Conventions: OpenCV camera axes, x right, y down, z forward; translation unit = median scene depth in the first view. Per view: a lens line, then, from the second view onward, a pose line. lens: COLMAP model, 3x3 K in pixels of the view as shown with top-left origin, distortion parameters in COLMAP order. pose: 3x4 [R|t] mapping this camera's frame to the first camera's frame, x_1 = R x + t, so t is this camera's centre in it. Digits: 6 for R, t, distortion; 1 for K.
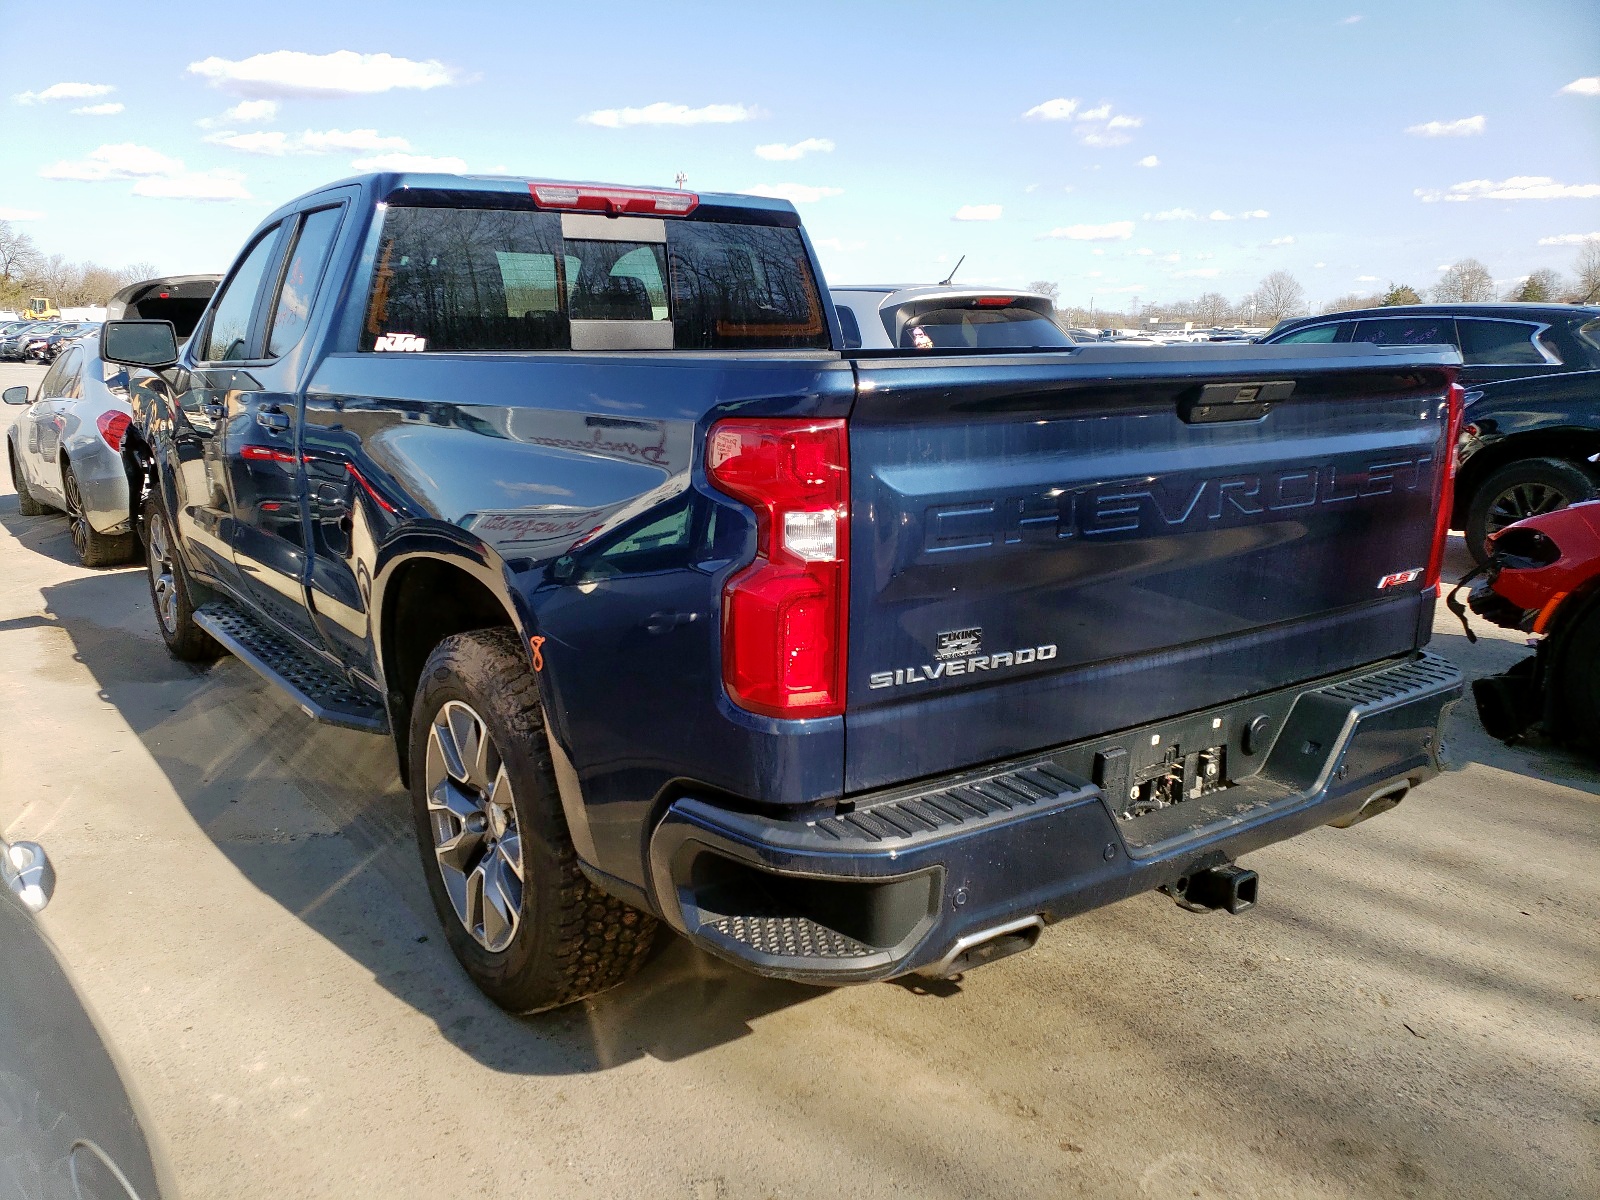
lens RADIAL K [[1284.5, 0, 800.0], [0, 1284.5, 600.0], [0, 0, 1]] dist [-0.001483, -0.000685]
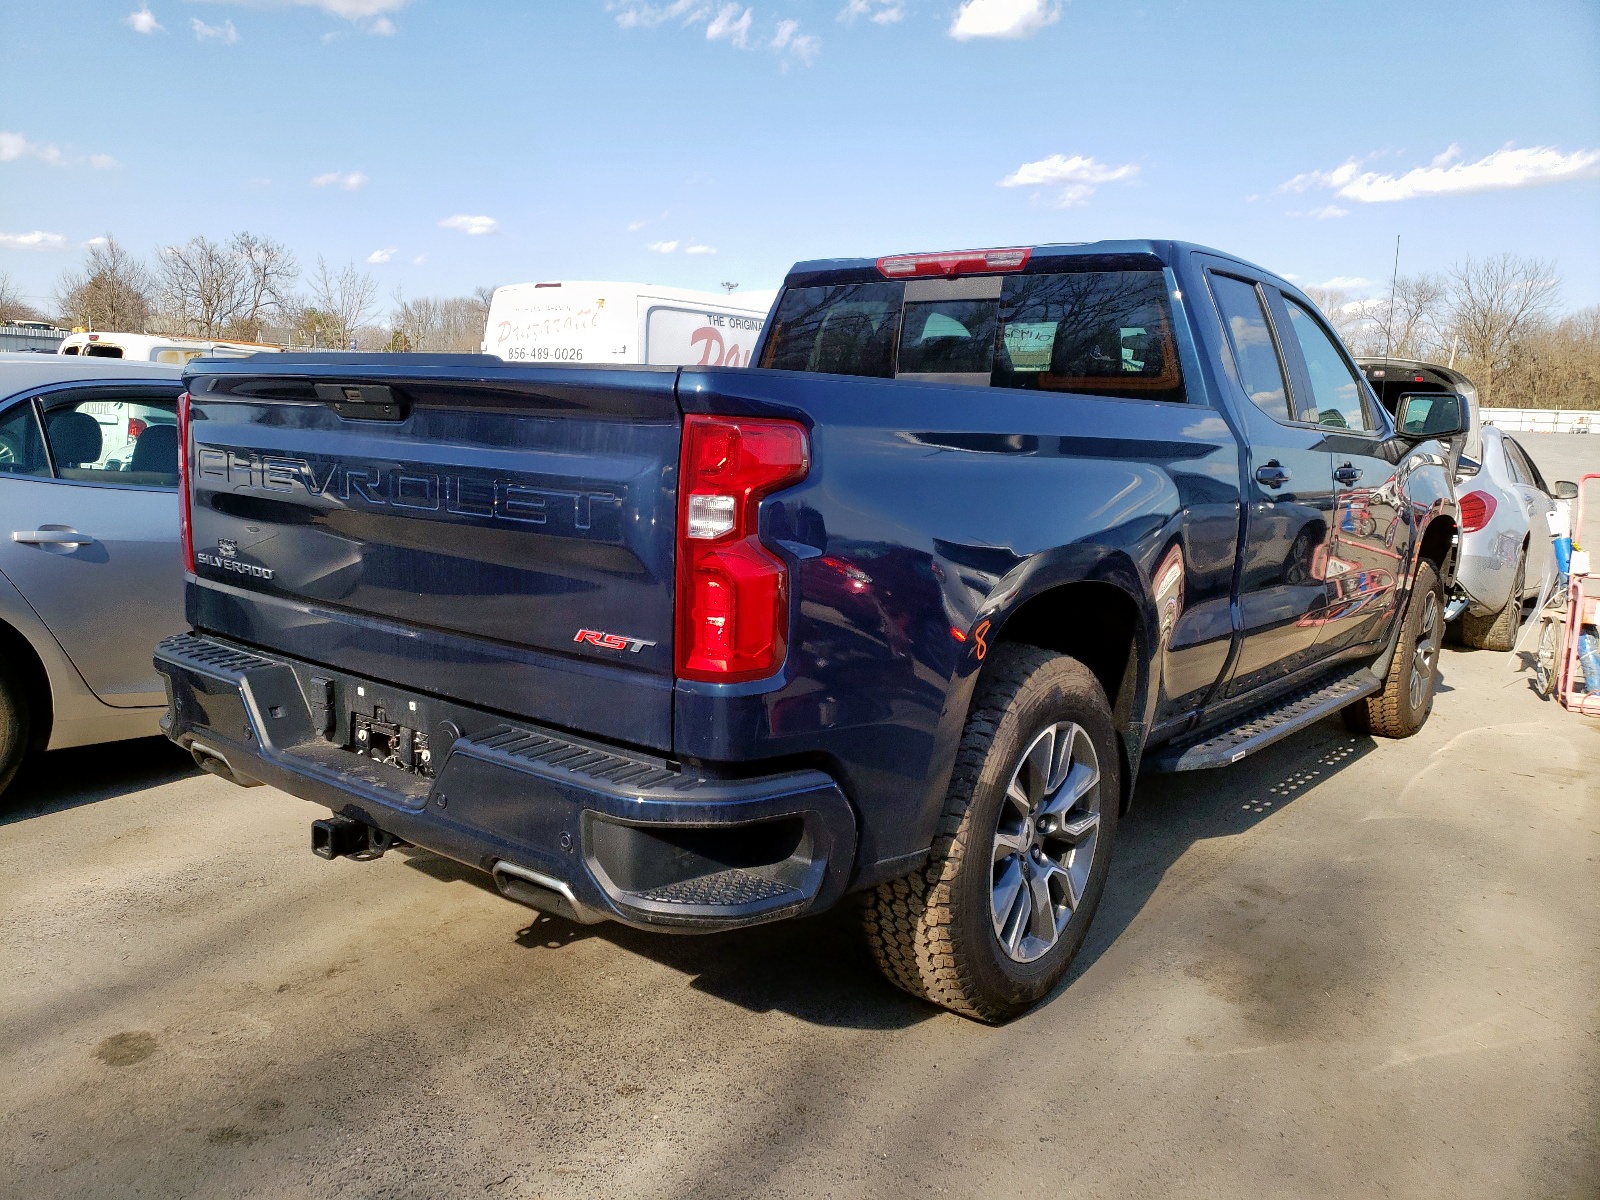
lens RADIAL K [[1284.5, 0, 800.0], [0, 1284.5, 600.0], [0, 0, 1]] dist [-0.001483, -0.000685]
pose [[0.251805, 0.142040, -0.957298, 0.938959], [-0.227631, 0.970112, 0.084066, -0.101338], [0.940626, 0.196743, 0.276612, 0.659657]]
